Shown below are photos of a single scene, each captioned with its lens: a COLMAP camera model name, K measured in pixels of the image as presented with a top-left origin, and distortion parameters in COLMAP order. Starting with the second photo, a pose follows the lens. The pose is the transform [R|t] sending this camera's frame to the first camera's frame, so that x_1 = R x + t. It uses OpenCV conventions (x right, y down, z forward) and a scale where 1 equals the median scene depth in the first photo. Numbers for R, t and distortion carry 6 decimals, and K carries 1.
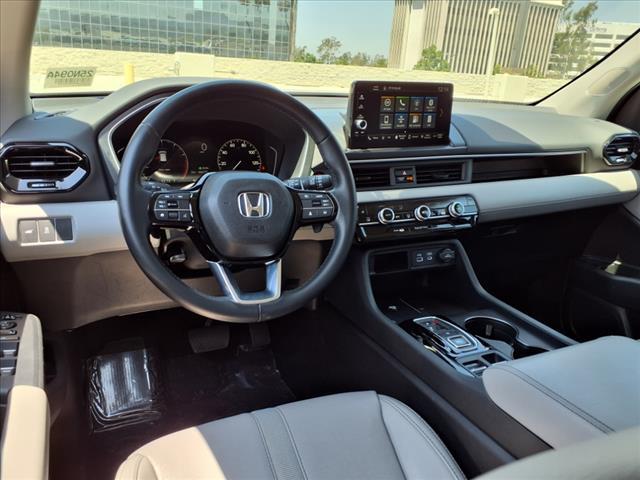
lens RADIAL K [[504.2, 0, 299.5], [0, 504.2, 252.7], [0, 0, 1]] dist [0.038166, -0.011165]
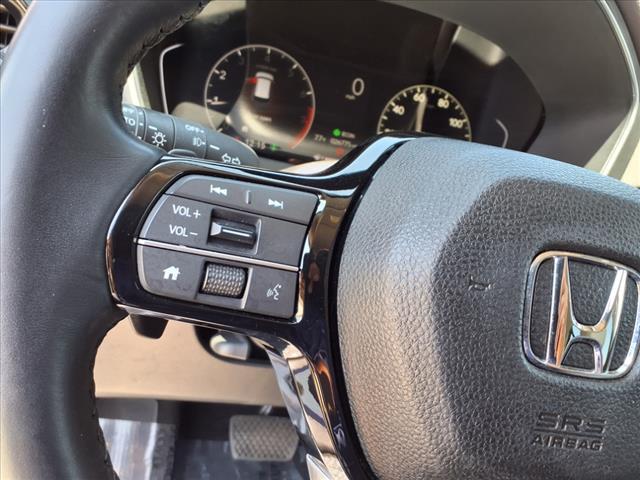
lens RADIAL K [[504.2, 0, 299.5], [0, 504.2, 252.7], [0, 0, 1]] dist [0.038166, -0.011165]
pose [[0.955738, 0.250682, -0.154026, -0.140223], [-0.248804, 0.968036, 0.031670, -0.075538], [0.157042, 0.008054, 0.987559, 0.589795]]
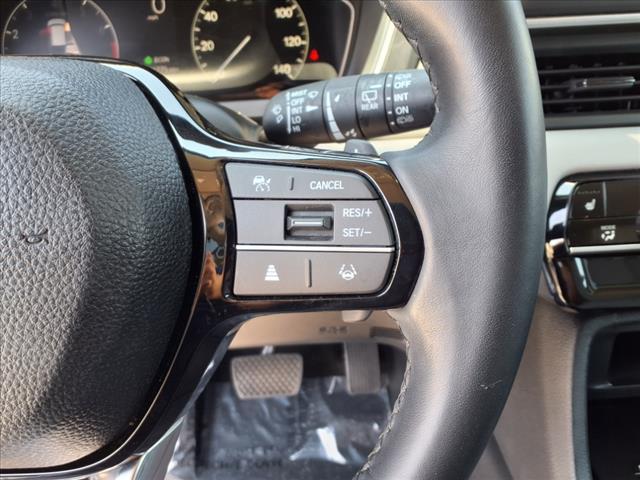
lens RADIAL K [[508.2, 0, 320.0], [0, 508.2, 240.0], [0, 0, 1]] dist [-0.002405, -0.014859]
pose [[0.926944, 0.098230, -0.362113, 0.091727], [-0.038111, 0.984779, 0.169581, -0.104284], [0.373259, -0.143392, 0.916579, 0.689199]]
